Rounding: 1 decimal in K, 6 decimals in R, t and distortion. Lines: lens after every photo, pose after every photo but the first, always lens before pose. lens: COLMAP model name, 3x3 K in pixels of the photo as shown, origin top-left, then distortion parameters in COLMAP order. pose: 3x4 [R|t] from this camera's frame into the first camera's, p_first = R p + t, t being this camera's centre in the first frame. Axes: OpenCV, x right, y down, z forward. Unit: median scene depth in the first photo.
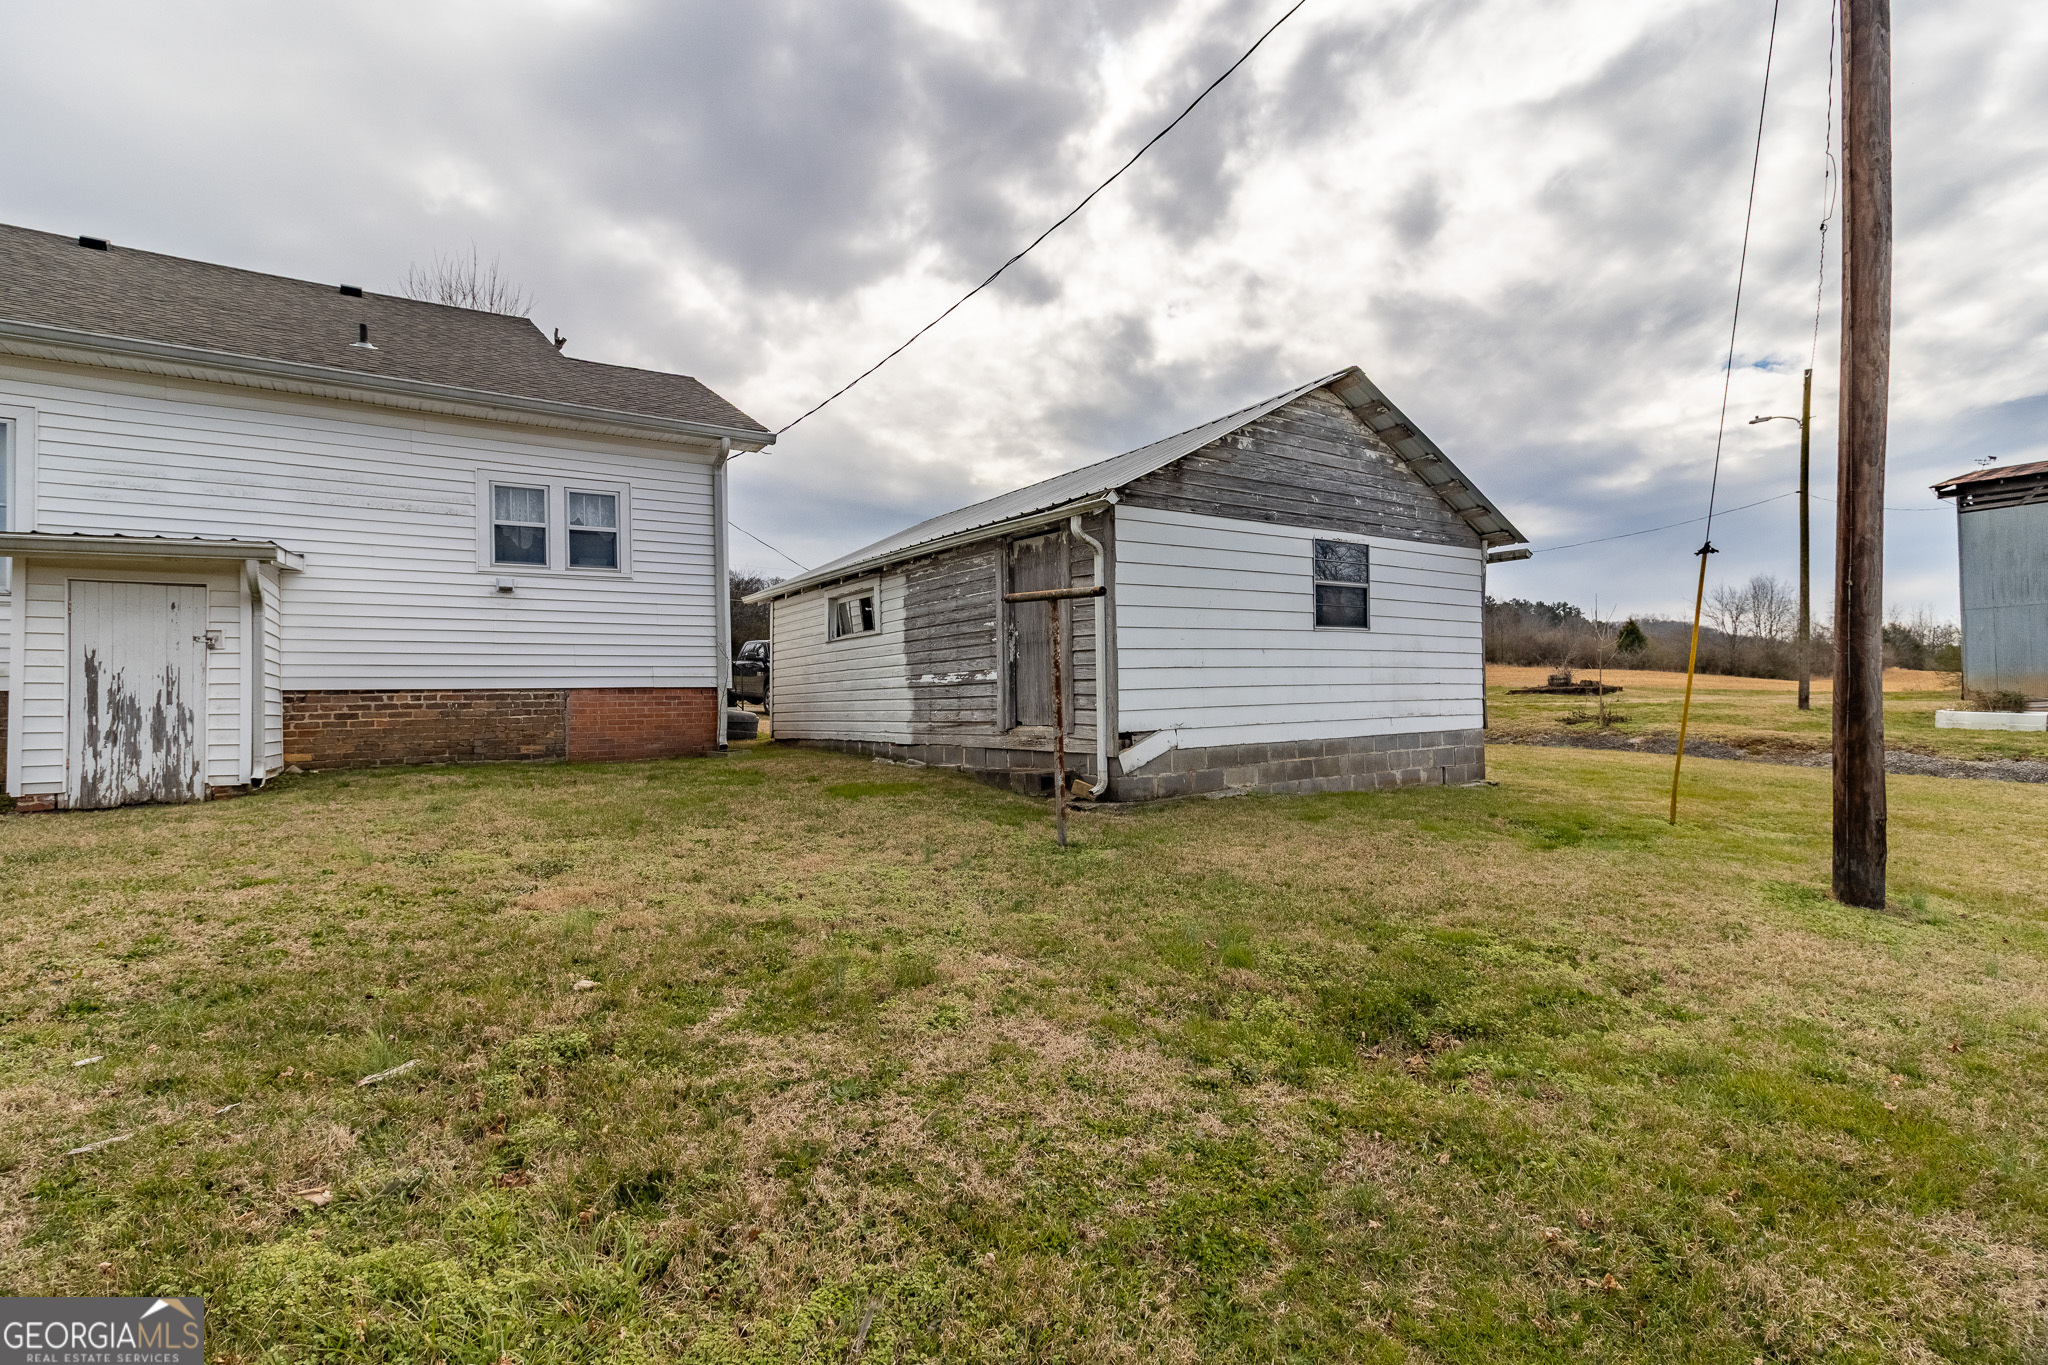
lens RADIAL K [[960.2, 0, 1017.0], [0, 960.2, 696.5], [0, 0, 1]] dist [-0.000884, 0.000736]
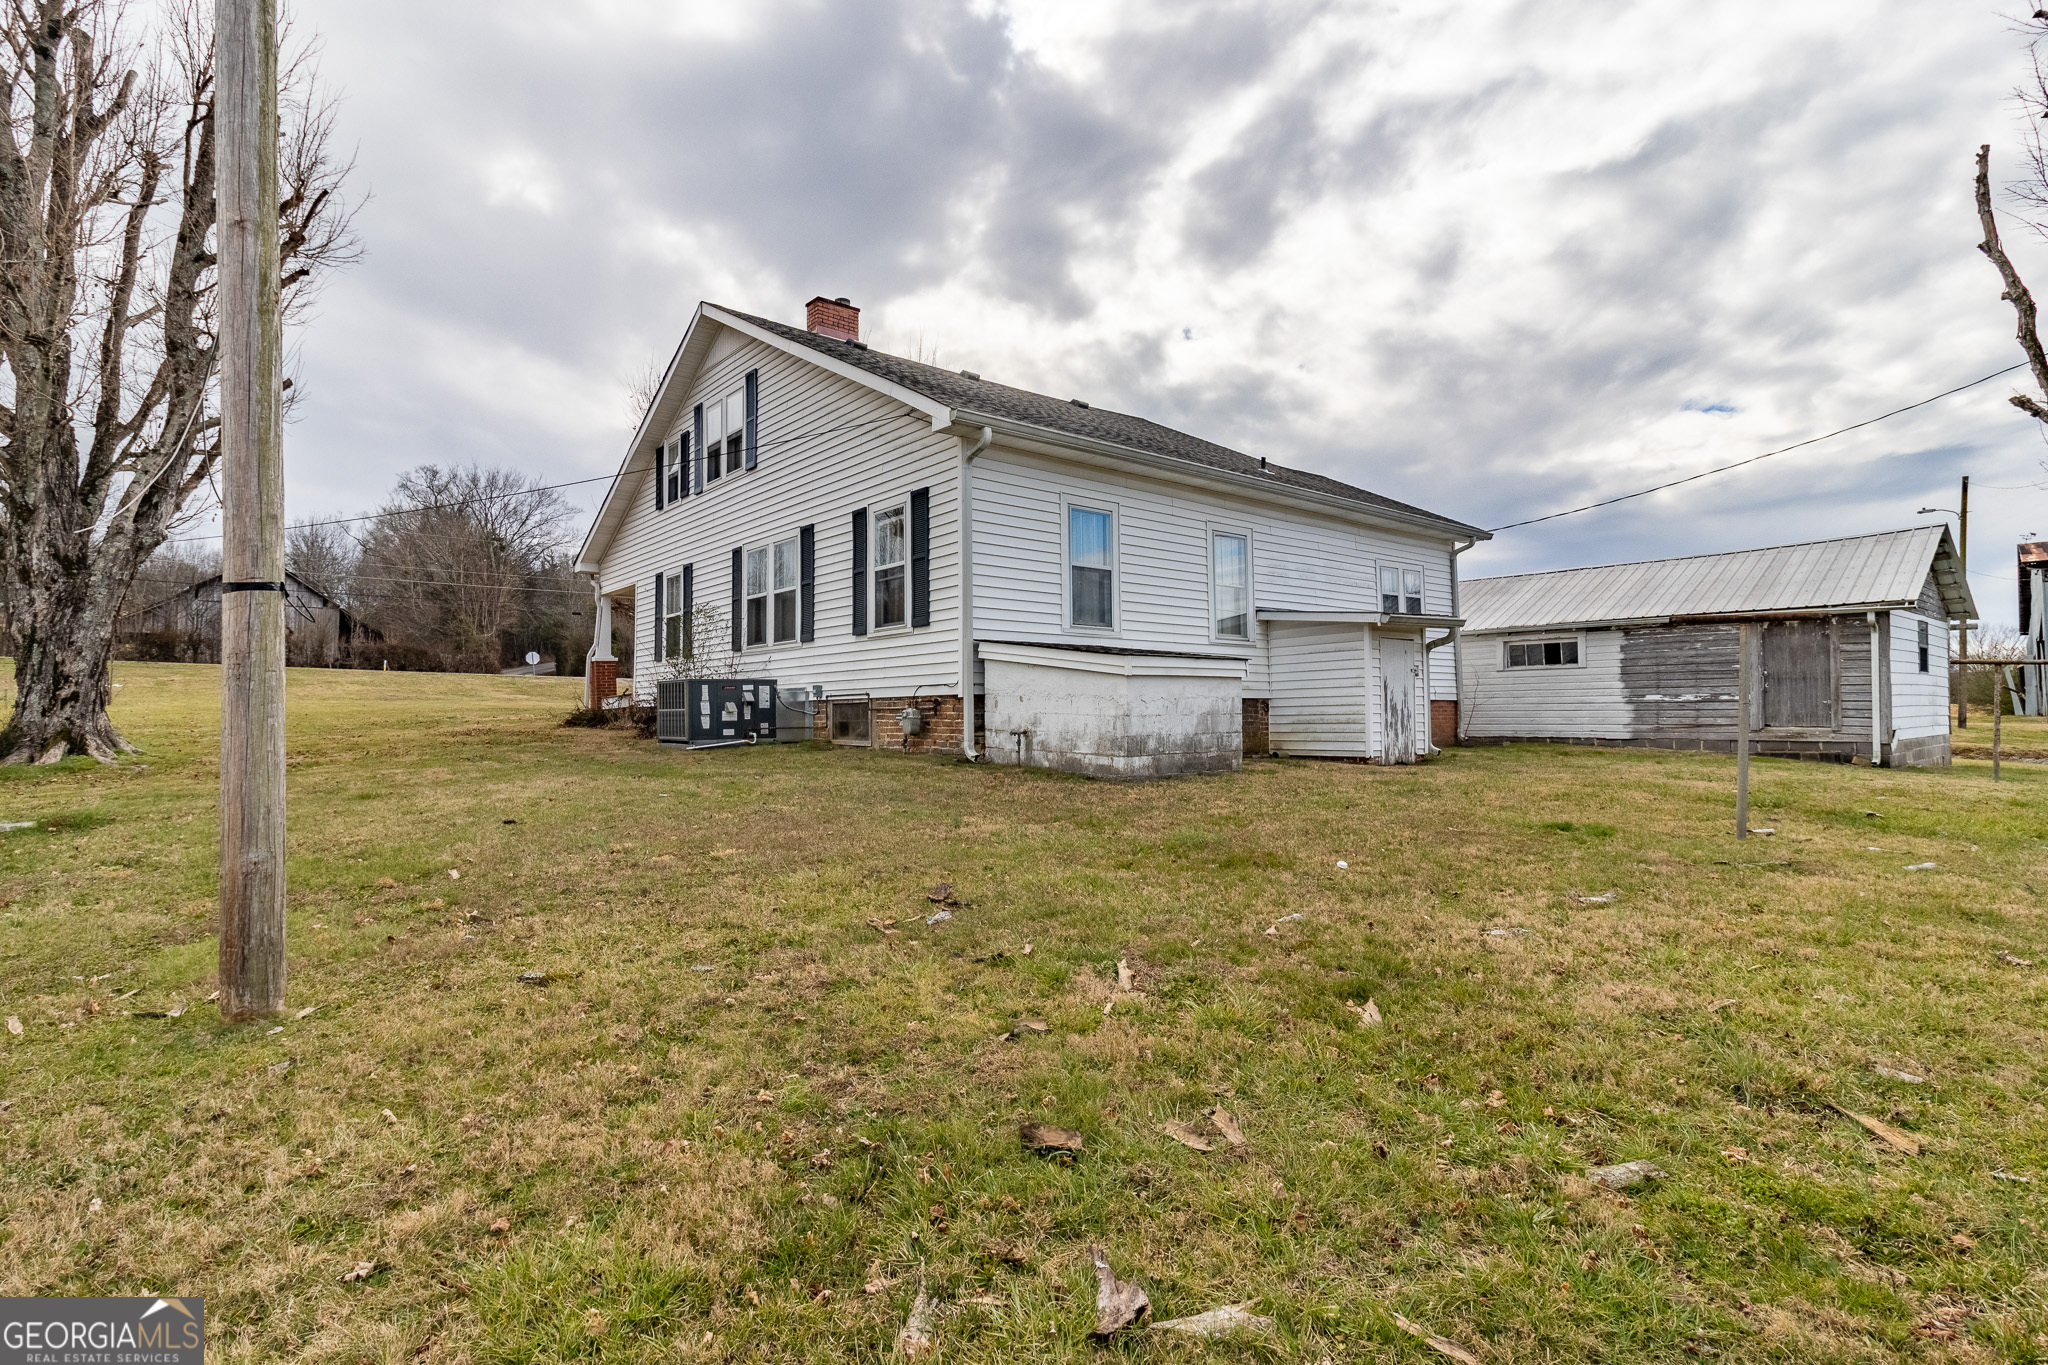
lens RADIAL K [[1013.1, 0, 1017.5], [0, 1013.1, 704.2], [0, 0, 1]] dist [0.003605, -0.001495]
pose [[0.994525, 0.014577, 0.103481, -1.222712], [-0.014245, 0.999891, -0.003952, 0.013198], [-0.103527, 0.002457, 0.994624, -0.540625]]
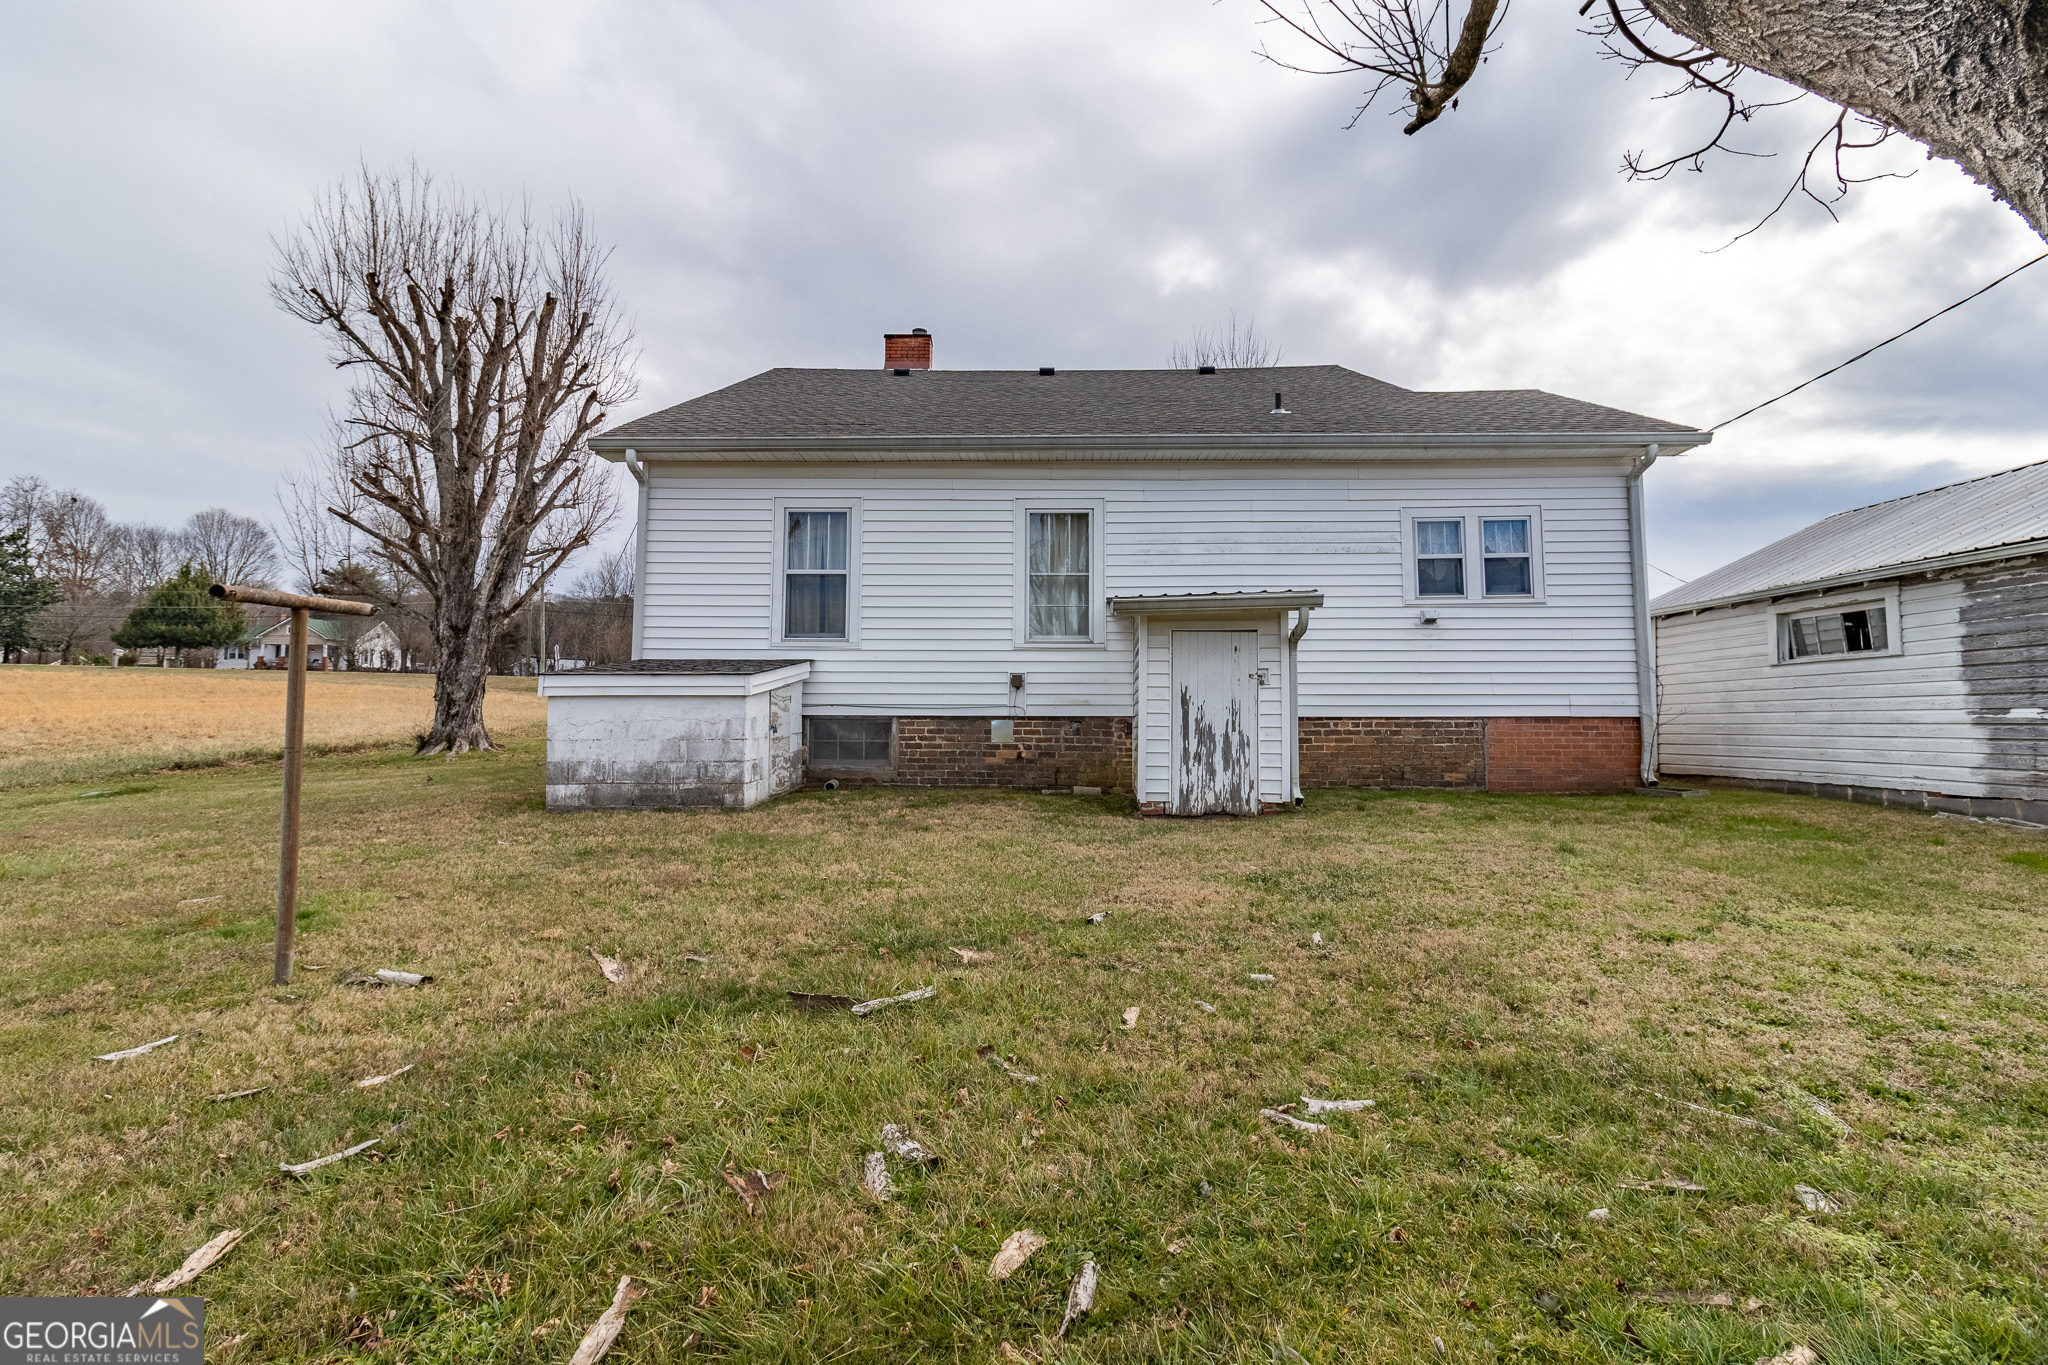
lens RADIAL K [[960.2, 0, 1012.0], [0, 960.2, 660.9], [0, 0, 1]] dist [-0.000884, 0.000736]
pose [[0.816700, -0.016780, -0.576818, -0.285734], [-0.012056, 0.998863, -0.046128, -0.014318], [0.576936, 0.044627, 0.815569, -0.092917]]
